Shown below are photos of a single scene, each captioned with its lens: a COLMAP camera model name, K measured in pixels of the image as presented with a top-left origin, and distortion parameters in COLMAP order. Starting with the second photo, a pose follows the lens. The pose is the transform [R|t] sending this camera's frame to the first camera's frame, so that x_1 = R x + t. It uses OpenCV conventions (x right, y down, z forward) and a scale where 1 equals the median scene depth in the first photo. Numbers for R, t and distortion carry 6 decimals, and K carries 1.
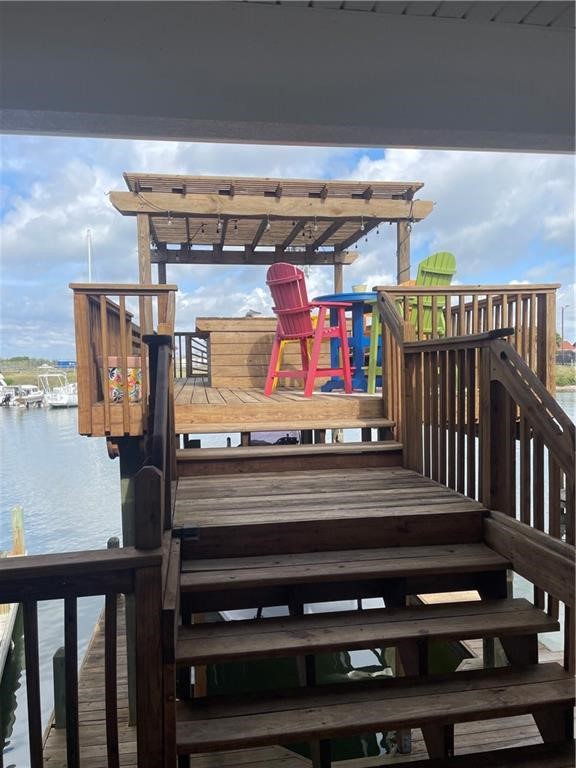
lens RADIAL K [[584.0, 0, 285.1], [0, 584.0, 382.9], [0, 0, 1]] dist [0.059718, 0.000221]
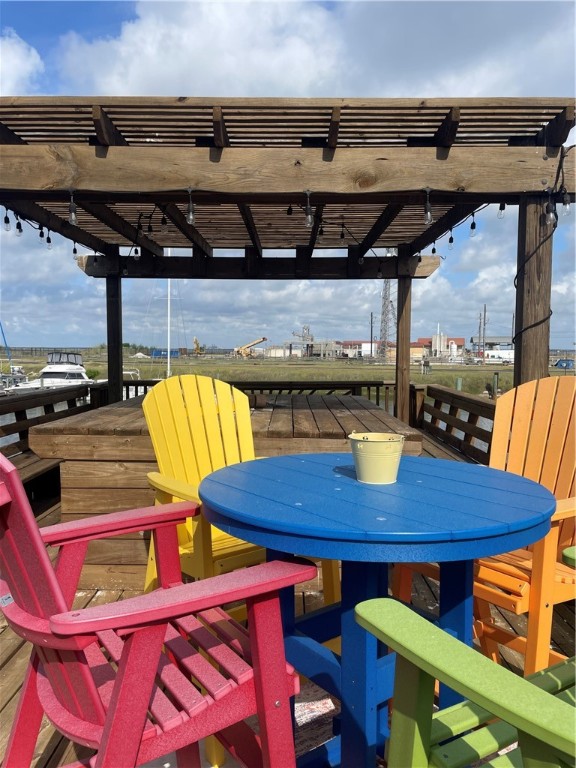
lens RADIAL K [[584.0, 0, 292.0], [0, 584.0, 386.4], [0, 0, 1]] dist [0.059718, 0.000221]
pose [[0.988351, 0.027852, -0.149620, 0.095562], [-0.023475, 0.999246, 0.030940, -0.149779], [0.150369, -0.027067, 0.988259, 0.544905]]
